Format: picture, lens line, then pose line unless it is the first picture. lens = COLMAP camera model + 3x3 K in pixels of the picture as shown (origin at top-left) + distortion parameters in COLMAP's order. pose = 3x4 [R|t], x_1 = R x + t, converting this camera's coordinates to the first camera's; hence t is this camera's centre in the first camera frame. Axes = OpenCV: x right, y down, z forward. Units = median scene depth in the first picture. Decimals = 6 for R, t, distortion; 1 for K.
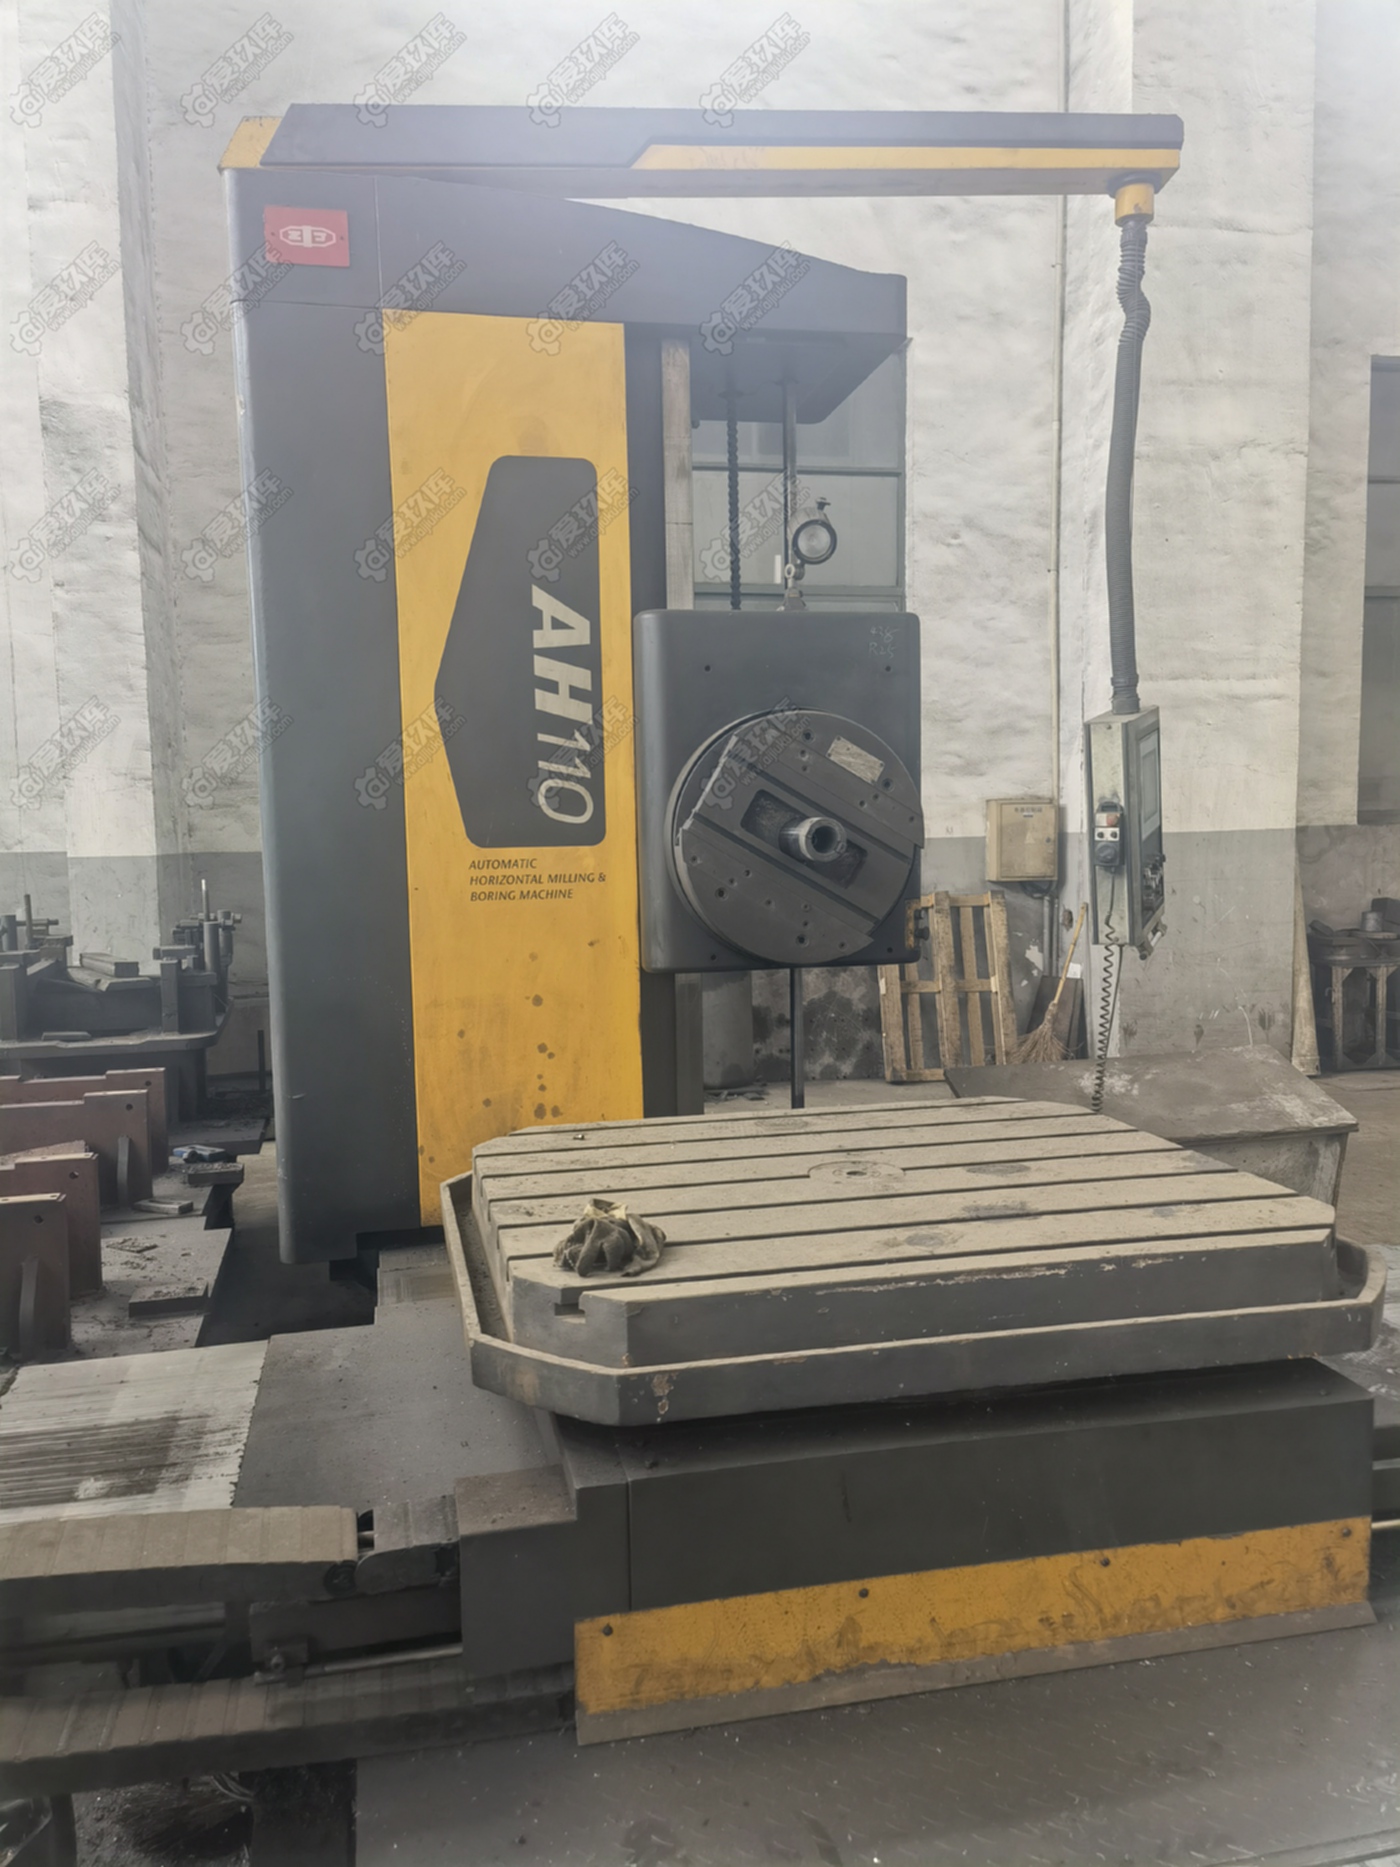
lens RADIAL K [[1453.9, 0, 694.9], [0, 1453.9, 937.0], [0, 0, 1]] dist [0.066715, -0.059593]
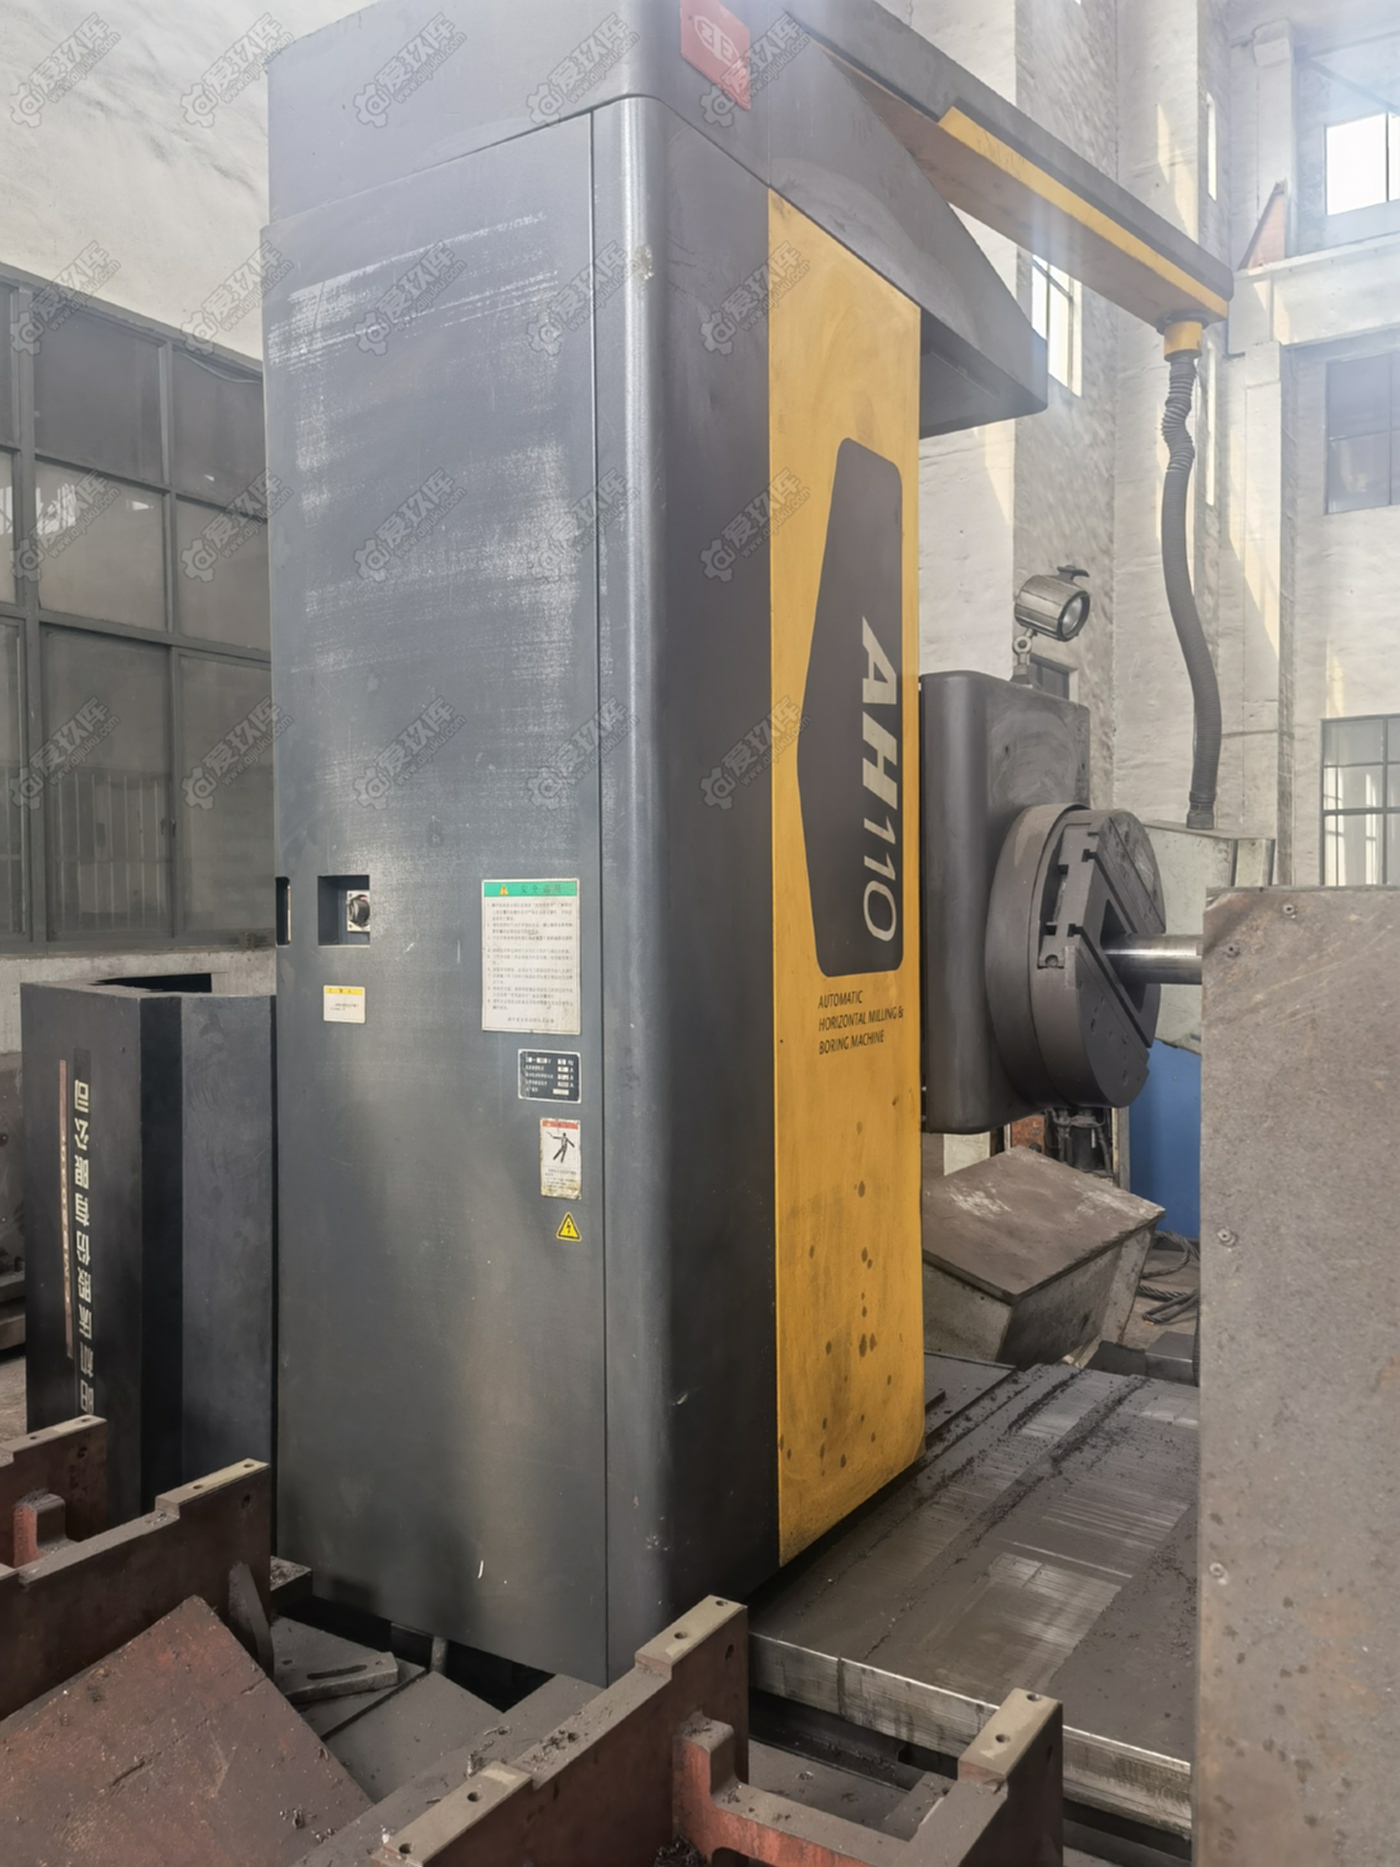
lens RADIAL K [[1453.9, 0, 704.1], [0, 1453.9, 920.6], [0, 0, 1]] dist [0.066715, -0.059593]
pose [[0.701251, 0.005981, 0.712890, -0.679979], [0.048150, 0.997284, -0.055731, -0.051787], [-0.711287, 0.073408, 0.699058, 0.549940]]
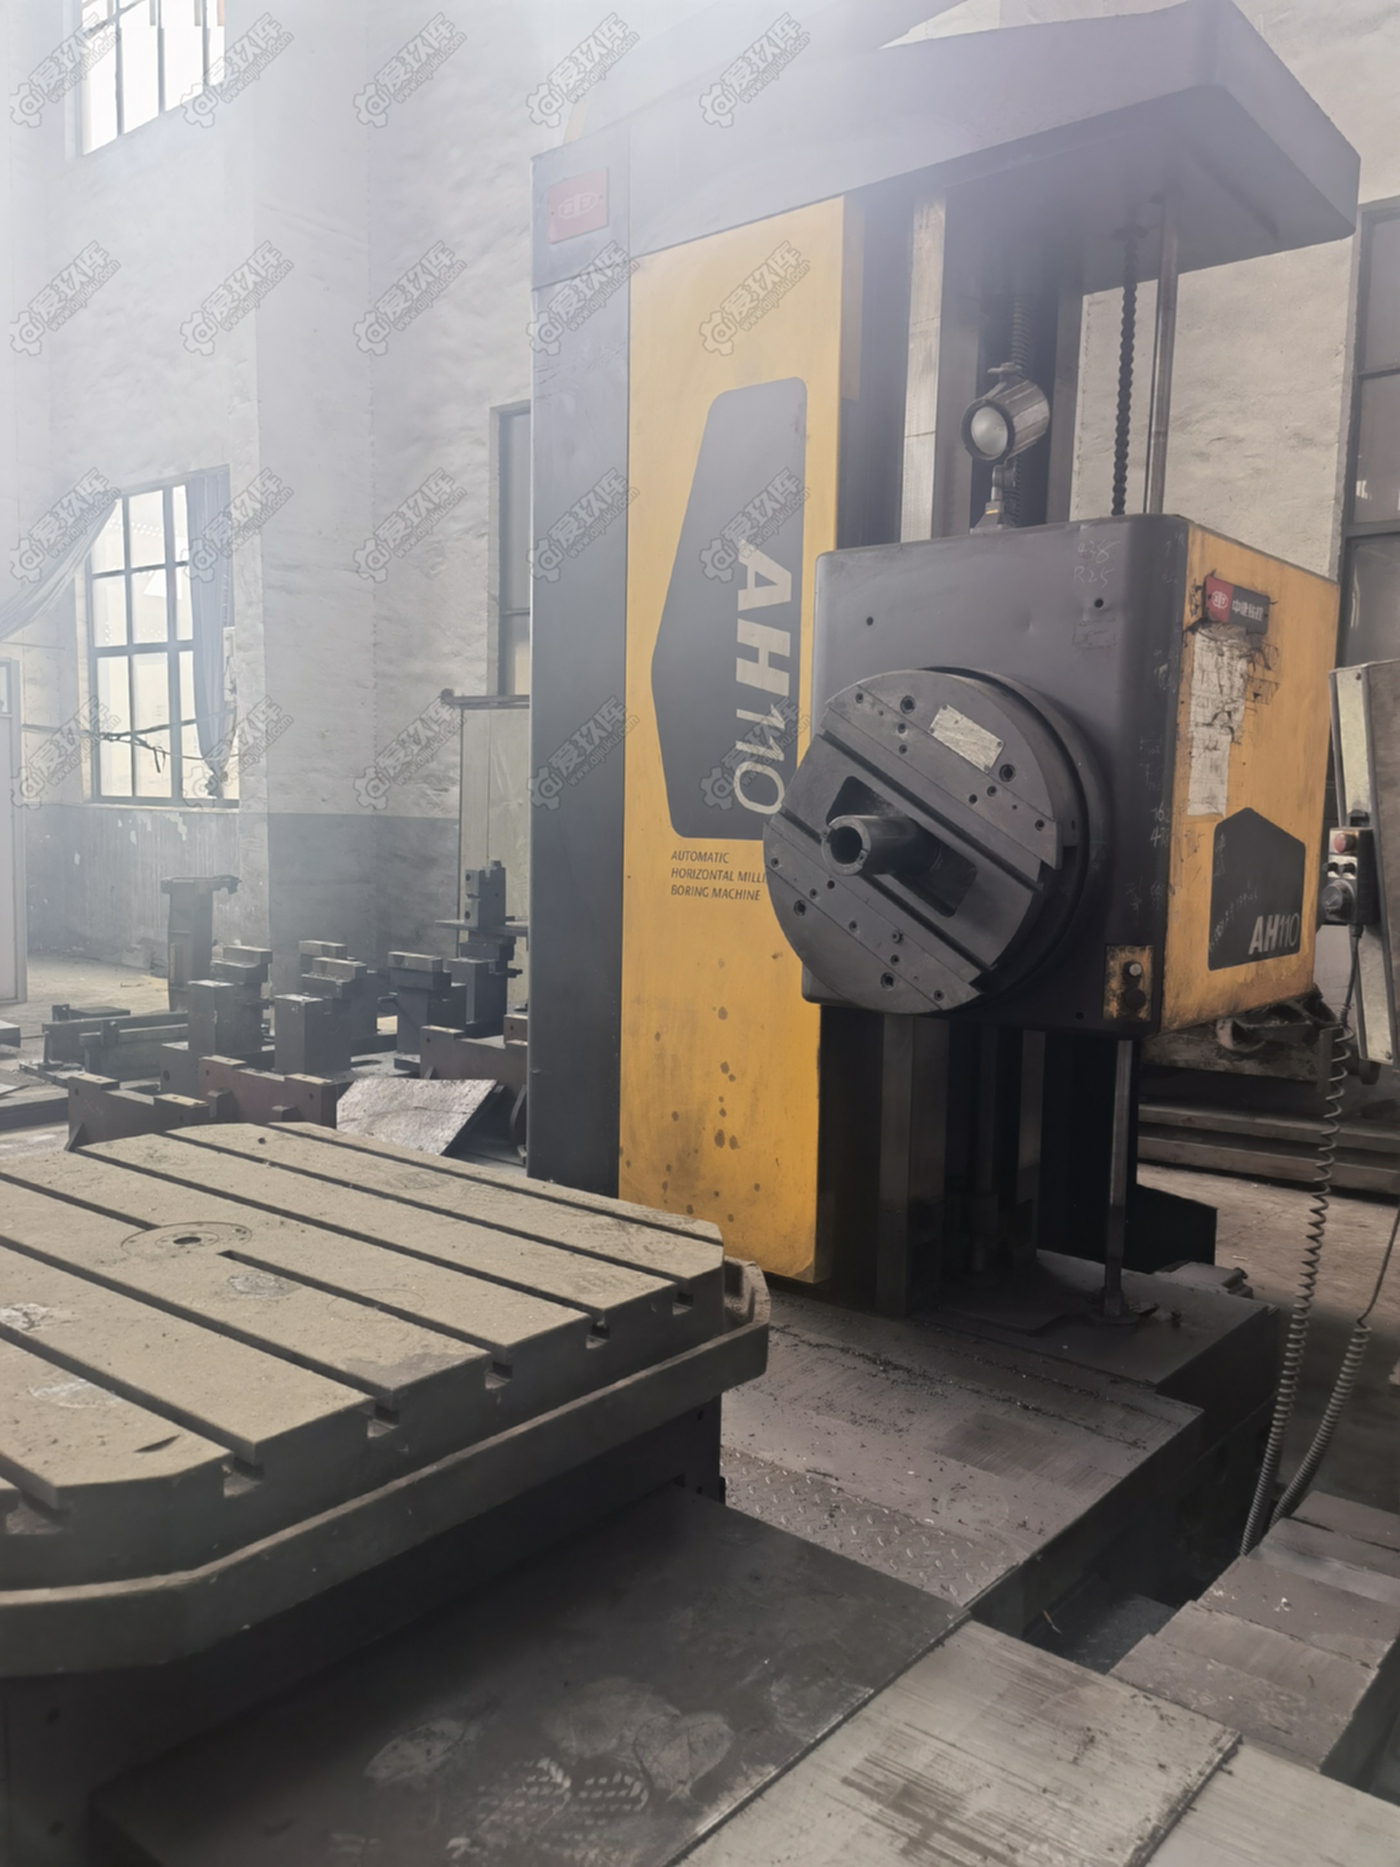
lens RADIAL K [[1453.9, 0, 694.1], [0, 1453.9, 942.6], [0, 0, 1]] dist [0.066715, -0.059593]
pose [[0.612778, 0.105509, -0.783180, 0.571880], [-0.094750, 0.993707, 0.059737, -0.050393], [0.784554, 0.037601, 0.618919, 0.443623]]
